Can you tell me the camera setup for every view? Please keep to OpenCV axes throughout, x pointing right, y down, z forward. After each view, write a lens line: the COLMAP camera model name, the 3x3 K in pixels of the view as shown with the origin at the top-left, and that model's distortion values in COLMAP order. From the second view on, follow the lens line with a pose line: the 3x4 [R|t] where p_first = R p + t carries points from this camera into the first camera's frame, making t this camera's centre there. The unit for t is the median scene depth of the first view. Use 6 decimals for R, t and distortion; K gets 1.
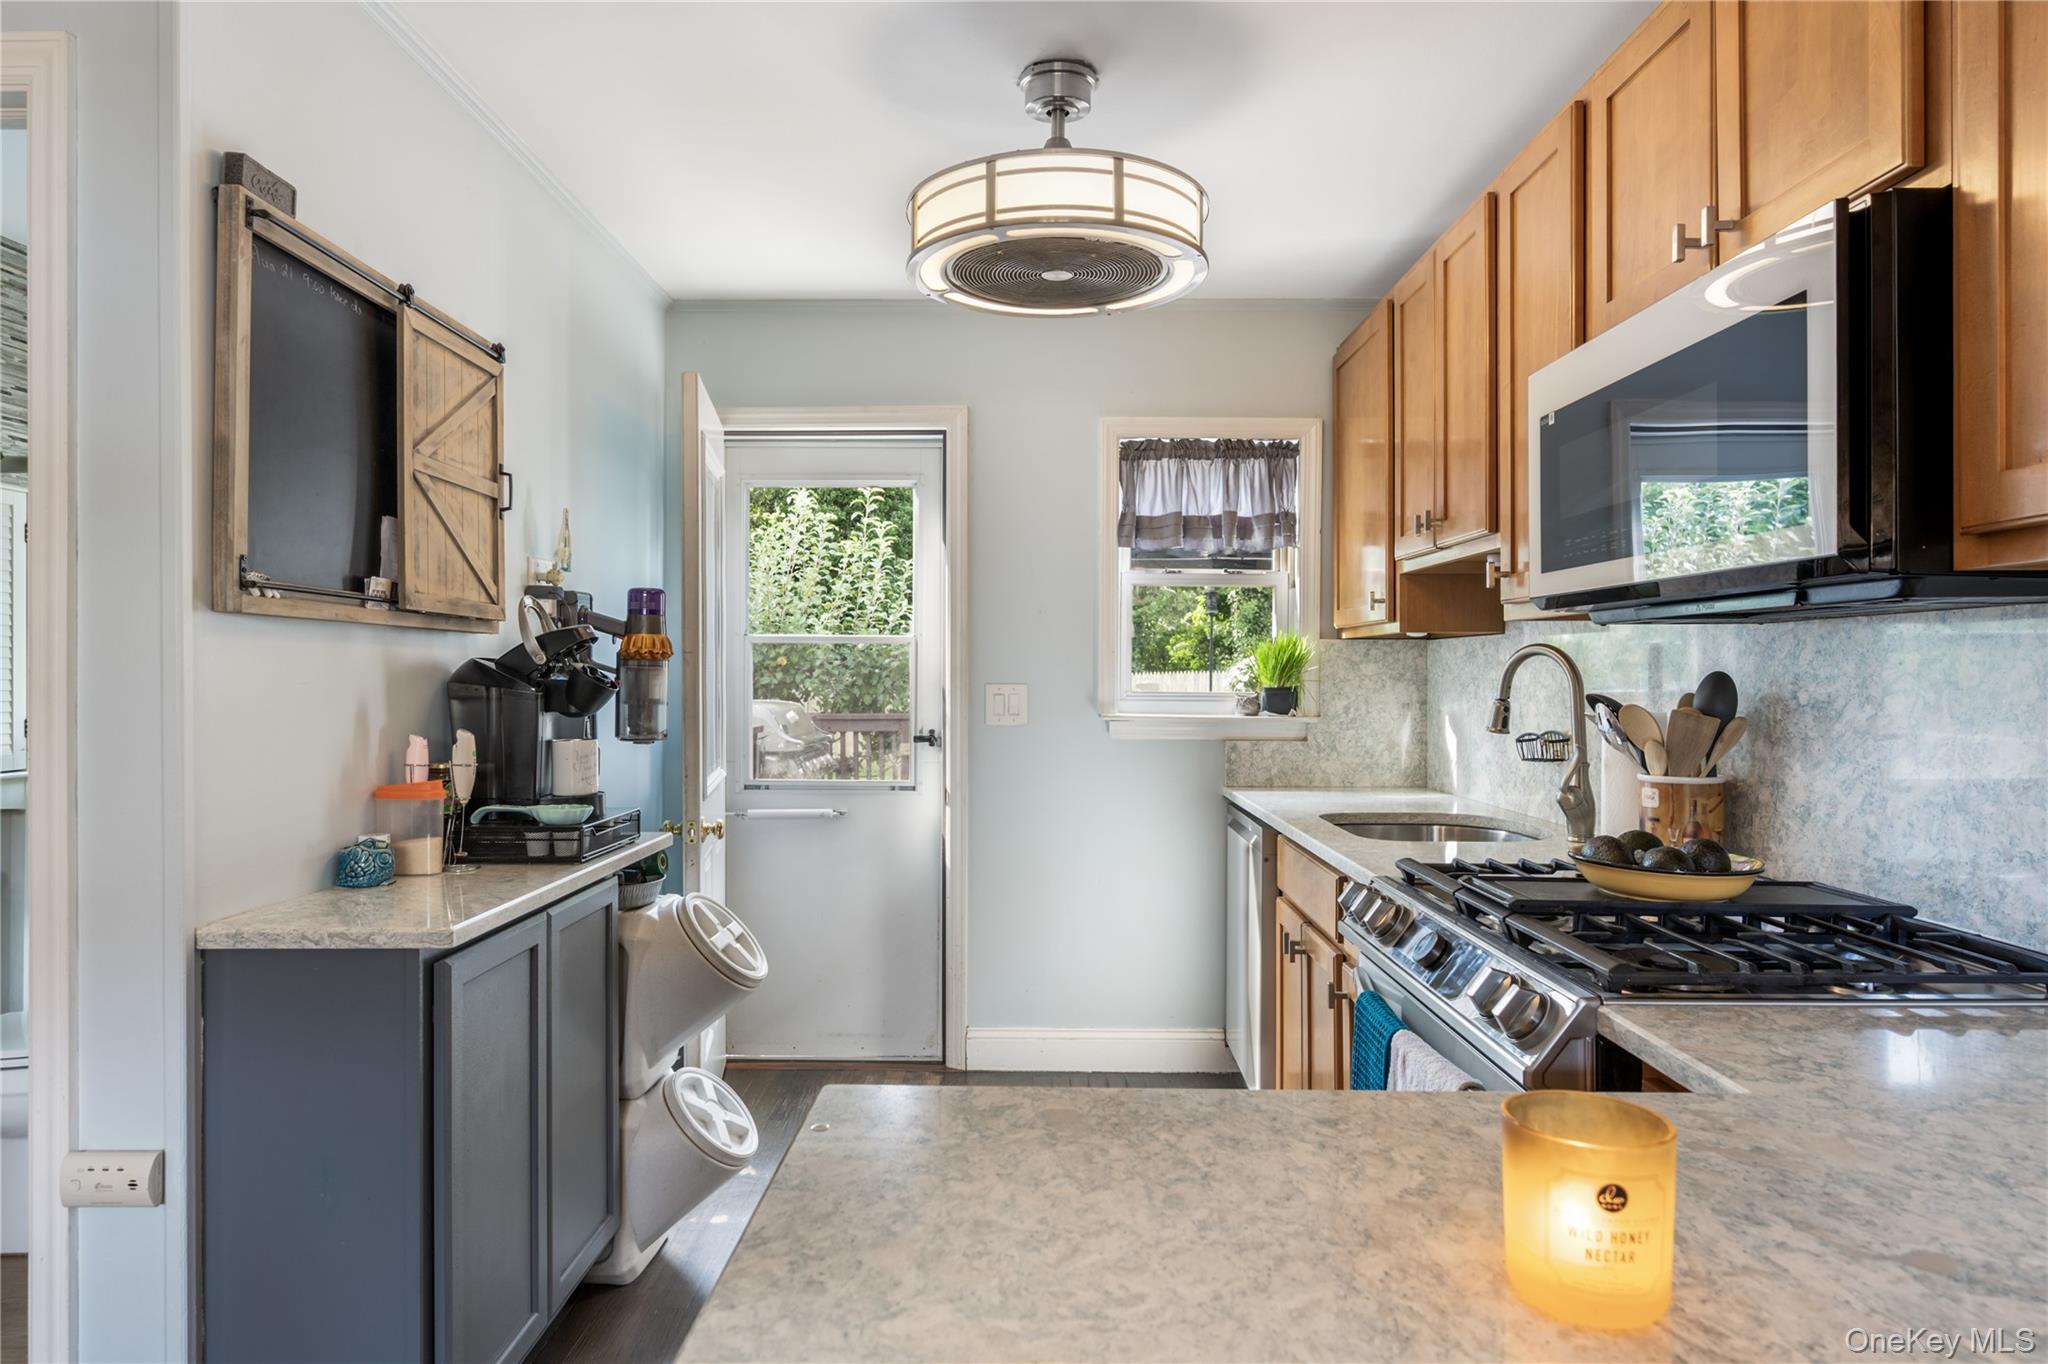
lens RADIAL K [[1199.4, 0, 1017.5], [0, 1199.4, 674.3], [0, 0, 1]] dist [0.001921, 0.000763]
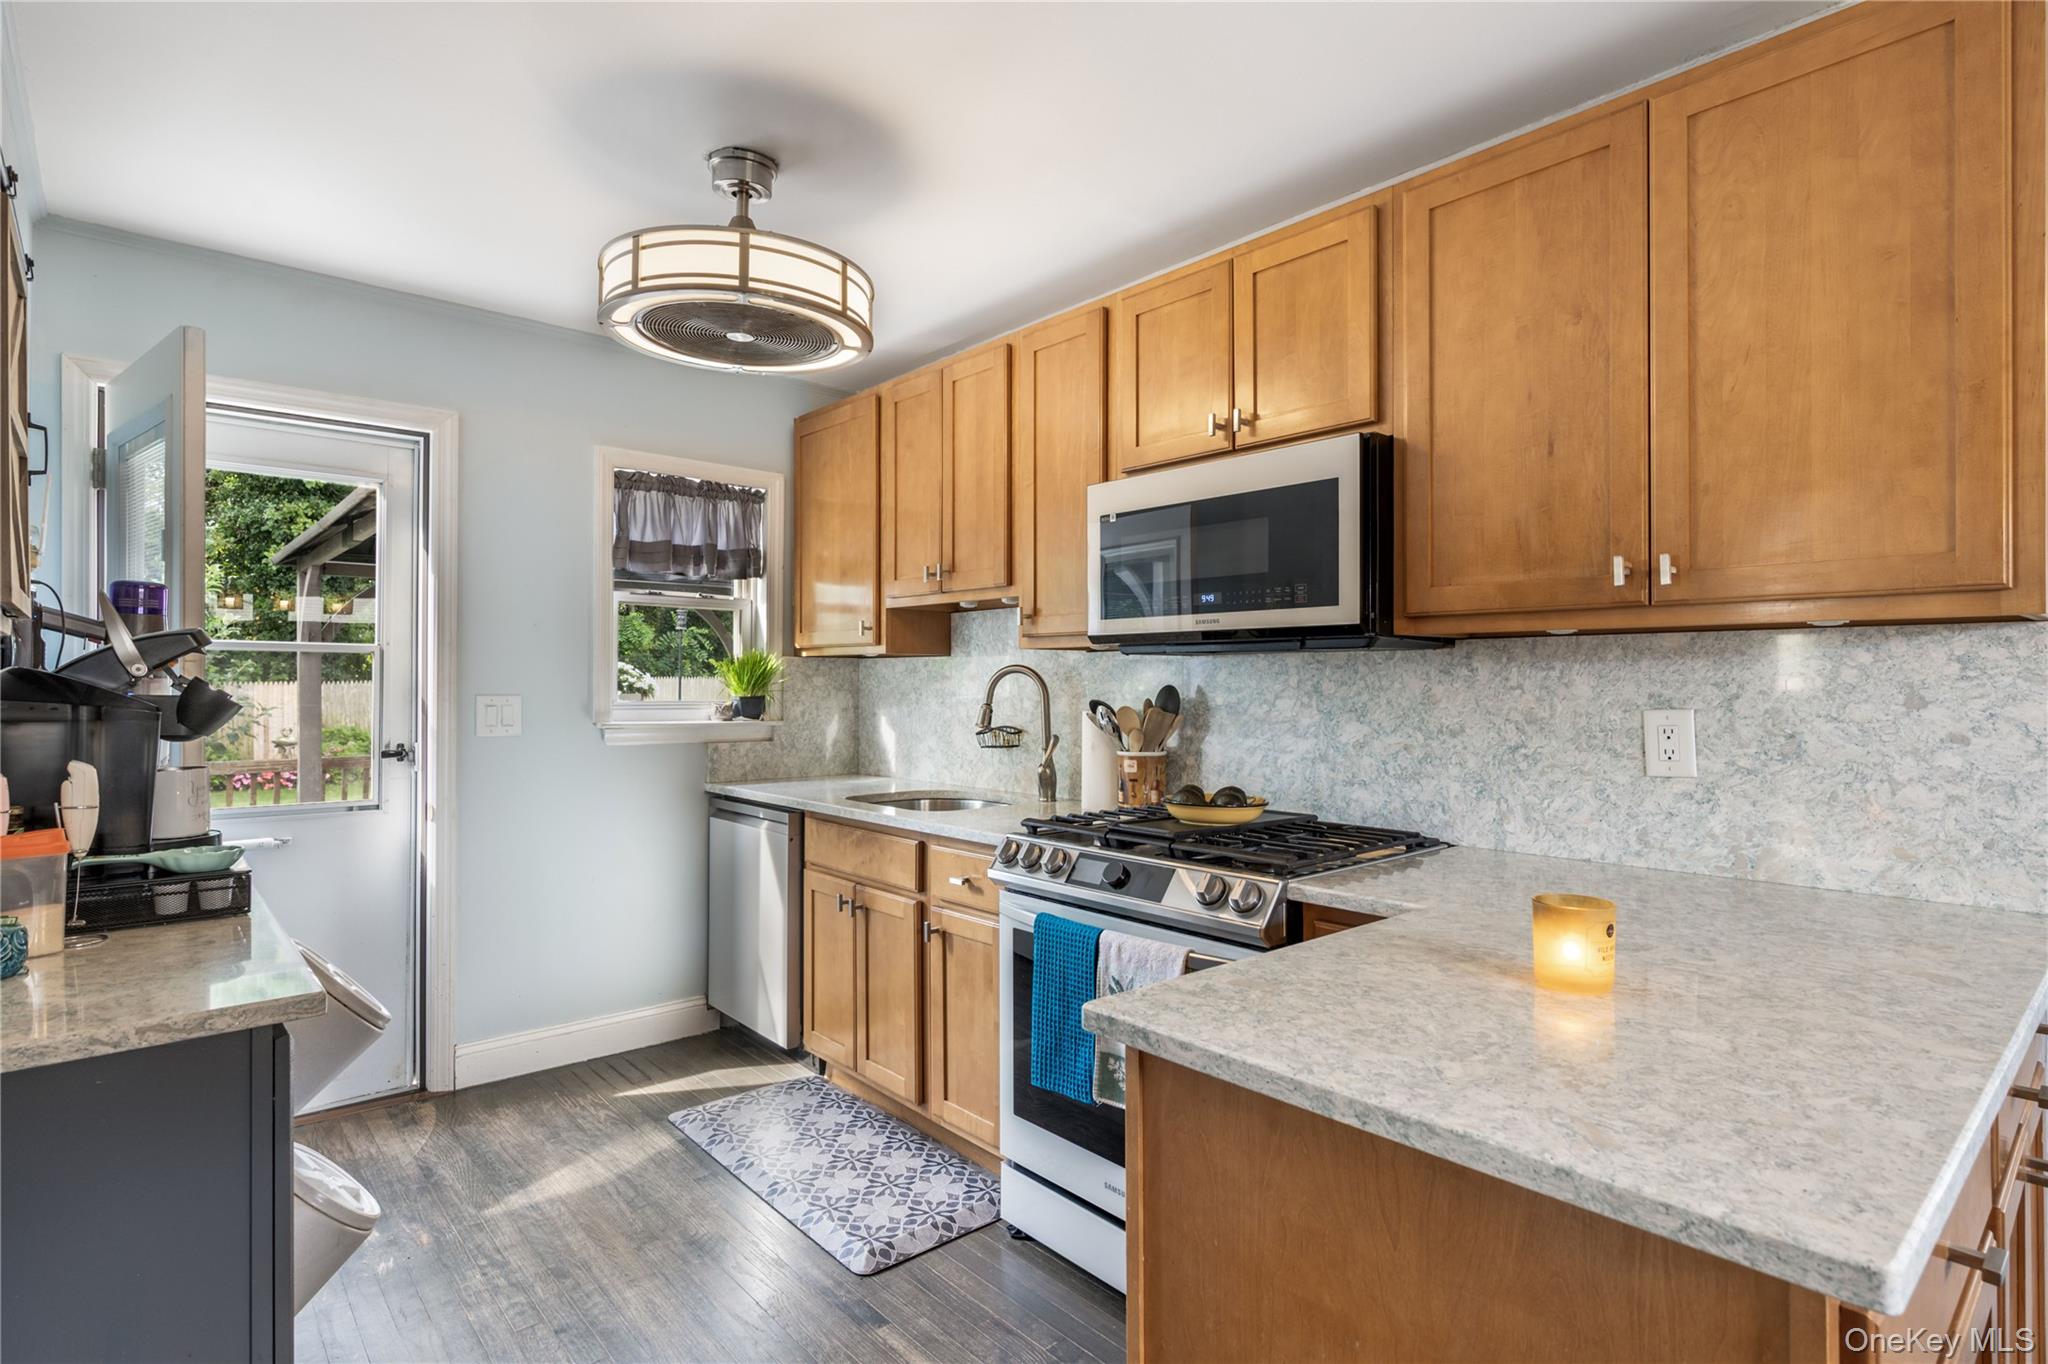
lens RADIAL K [[1043.4, 0, 1031.3], [0, 1043.4, 680.1], [0, 0, 1]] dist [-0.000277, -0.000858]
pose [[0.738131, 0.002109, 0.674655, -0.374884], [-0.000719, 0.999997, -0.002339, -0.004096], [-0.674657, 0.001242, 0.738130, 0.072871]]
